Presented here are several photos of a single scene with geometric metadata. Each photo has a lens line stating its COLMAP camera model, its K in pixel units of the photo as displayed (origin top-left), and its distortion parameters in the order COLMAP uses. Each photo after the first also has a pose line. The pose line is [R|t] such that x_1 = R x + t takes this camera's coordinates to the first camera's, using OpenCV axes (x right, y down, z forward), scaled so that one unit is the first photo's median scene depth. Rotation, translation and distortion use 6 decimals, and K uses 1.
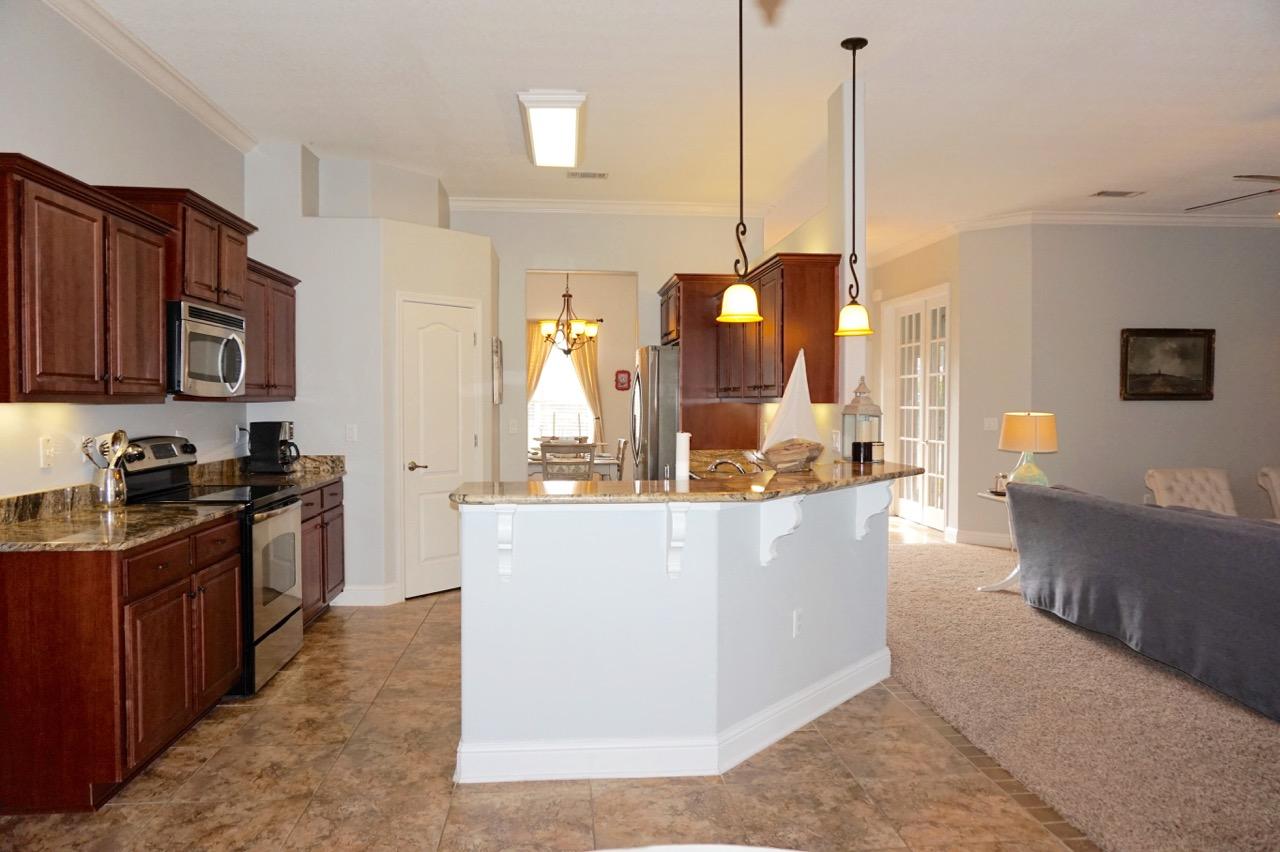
lens RADIAL K [[864.4, 0, 642.6], [0, 864.4, 425.0], [0, 0, 1]] dist [-0.056905, 0.037374]
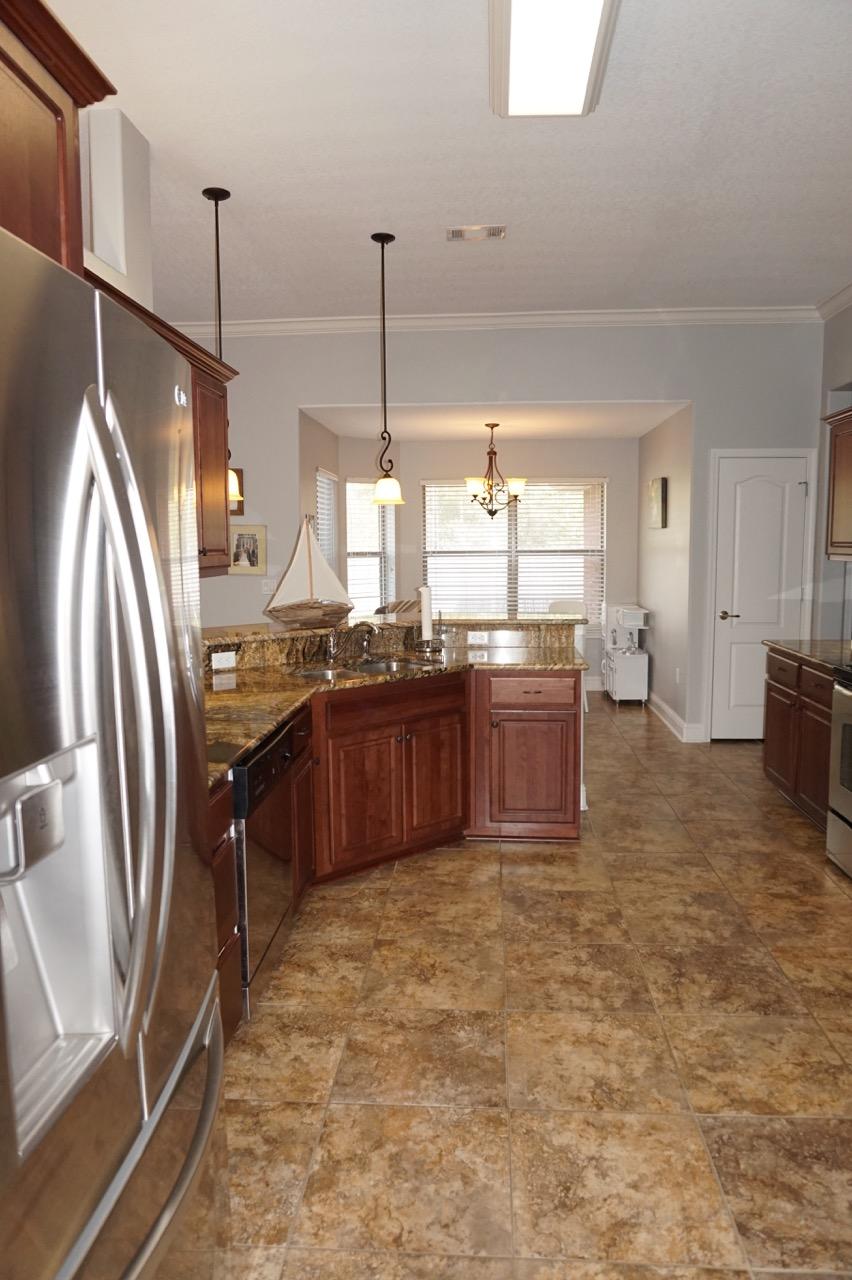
lens RADIAL K [[864.4, 0, 428.7], [0, 864.4, 635.3], [0, 0, 1]] dist [-0.056905, 0.037374]
pose [[-0.987042, -0.007558, 0.160282, -0.083429], [0.014040, 0.990991, 0.133188, -0.046577], [-0.159844, 0.133713, -0.978044, 1.127965]]
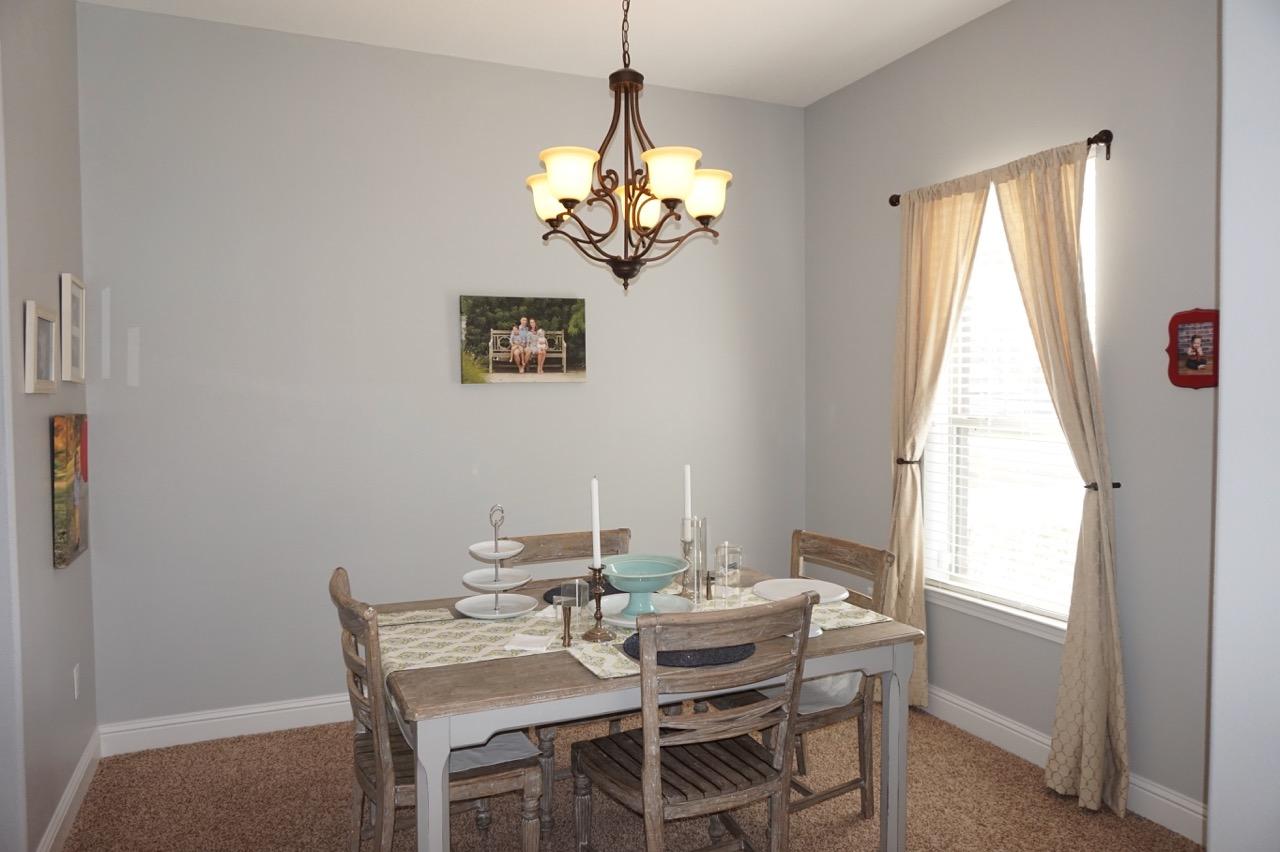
lens RADIAL K [[864.4, 0, 642.6], [0, 864.4, 425.0], [0, 0, 1]] dist [-0.056905, 0.037374]
pose [[0.321188, 0.038532, -0.946231, 0.258005], [-0.019931, 0.999226, 0.033925, -0.053418], [0.946806, 0.007963, 0.321707, 1.190454]]
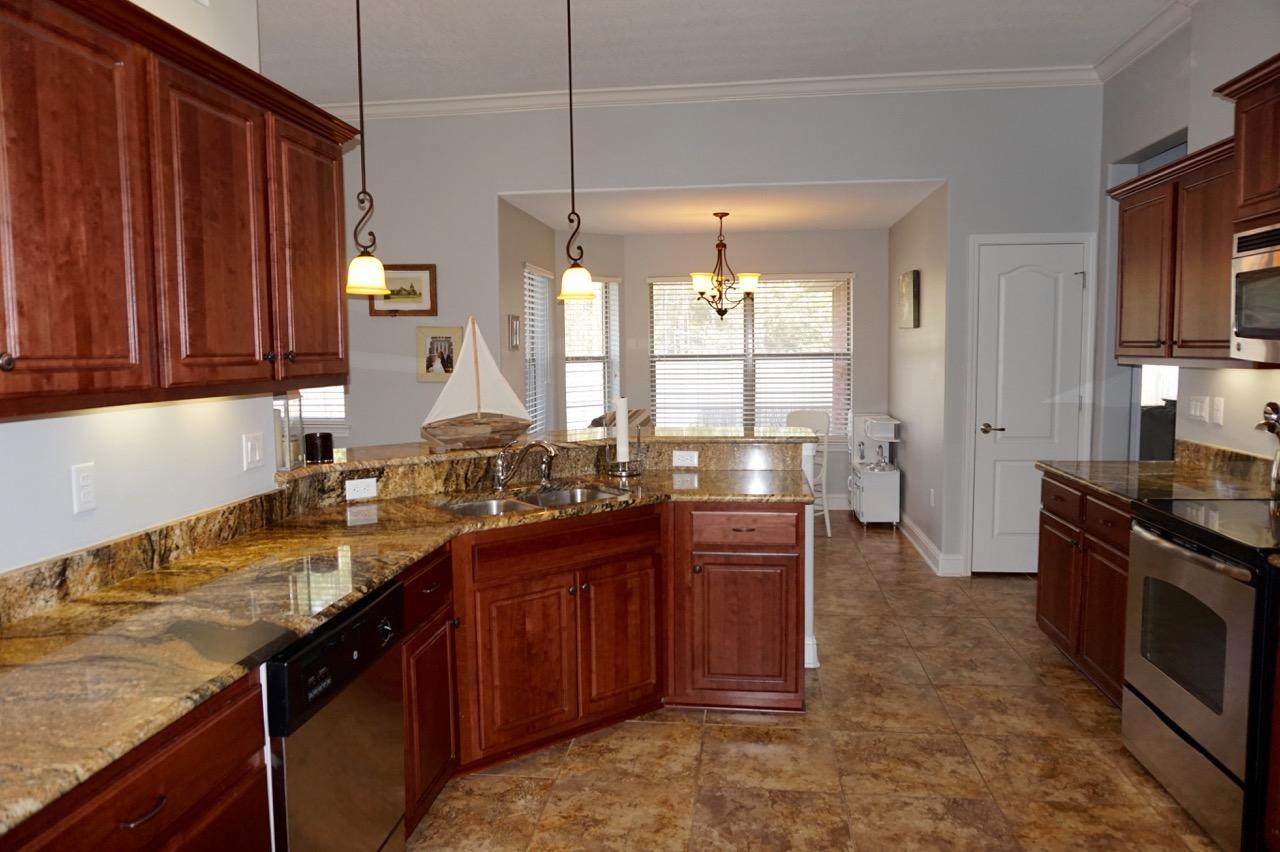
lens RADIAL K [[860.1, 0, 631.7], [0, 860.1, 423.2], [0, 0, 1]] dist [-0.066945, 0.037954]
pose [[-0.974658, -0.005148, 0.223641, -0.103834], [0.020725, 0.993357, 0.113192, -0.041136], [-0.222738, 0.114958, -0.968077, 1.009603]]
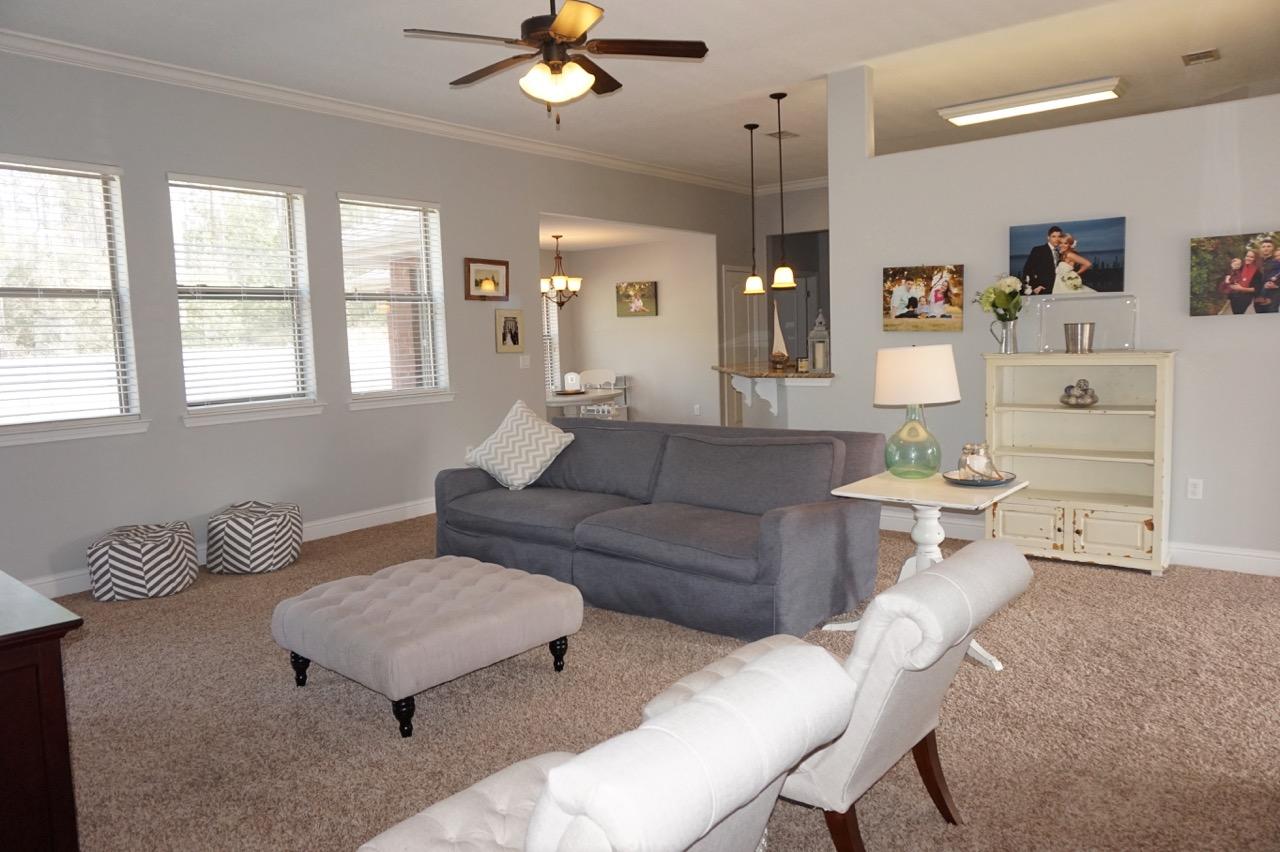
lens RADIAL K [[864.4, 0, 642.6], [0, 864.4, 425.0], [0, 0, 1]] dist [-0.056905, 0.037374]
pose [[-0.686664, 0.106312, -0.719160, 0.907291], [0.019977, 0.991635, 0.127518, -0.035307], [0.726701, 0.073195, -0.683044, 1.104181]]
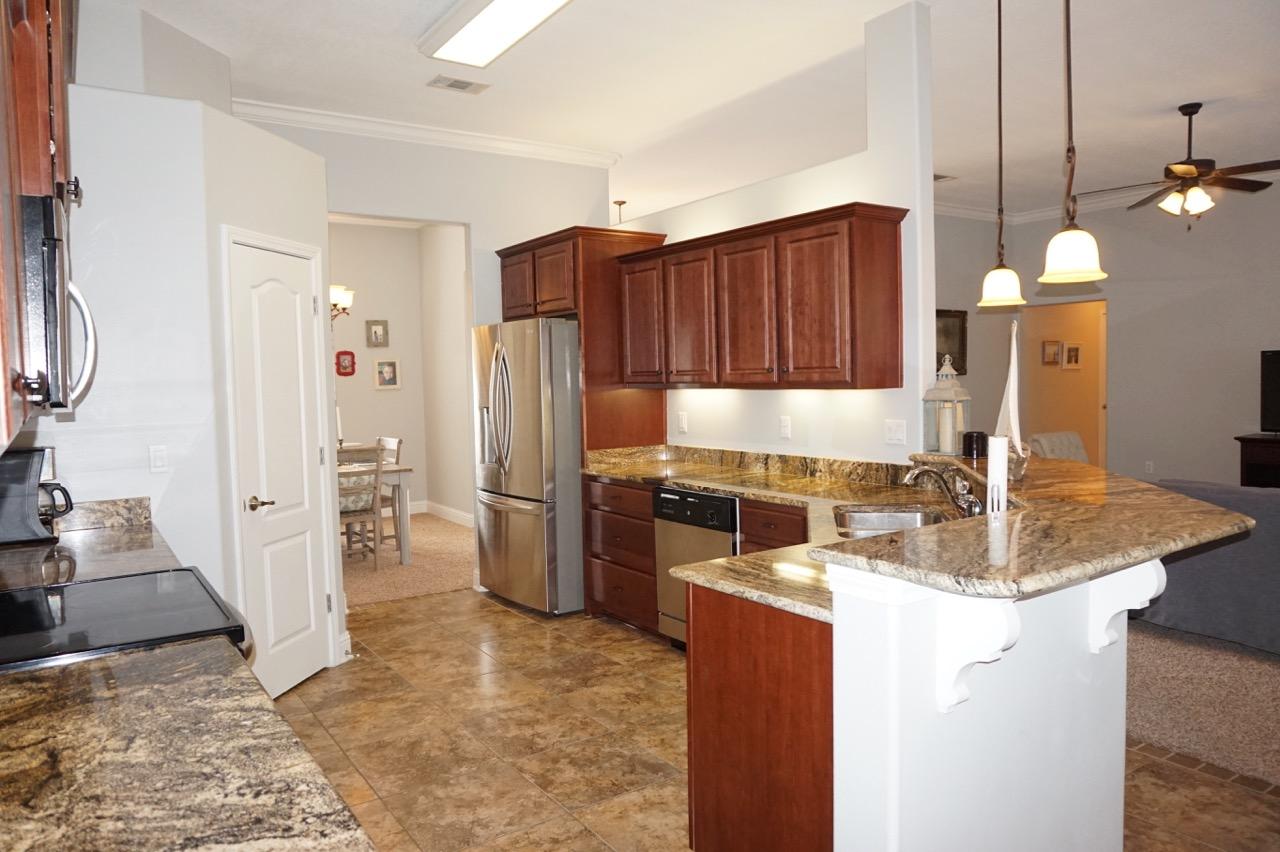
lens RADIAL K [[864.4, 0, 642.6], [0, 864.4, 425.0], [0, 0, 1]] dist [-0.056905, 0.037374]
pose [[0.872971, -0.046292, 0.485571, -0.269319], [0.034506, 0.998853, 0.033190, -0.017829], [-0.486550, -0.012219, 0.873567, 0.259198]]
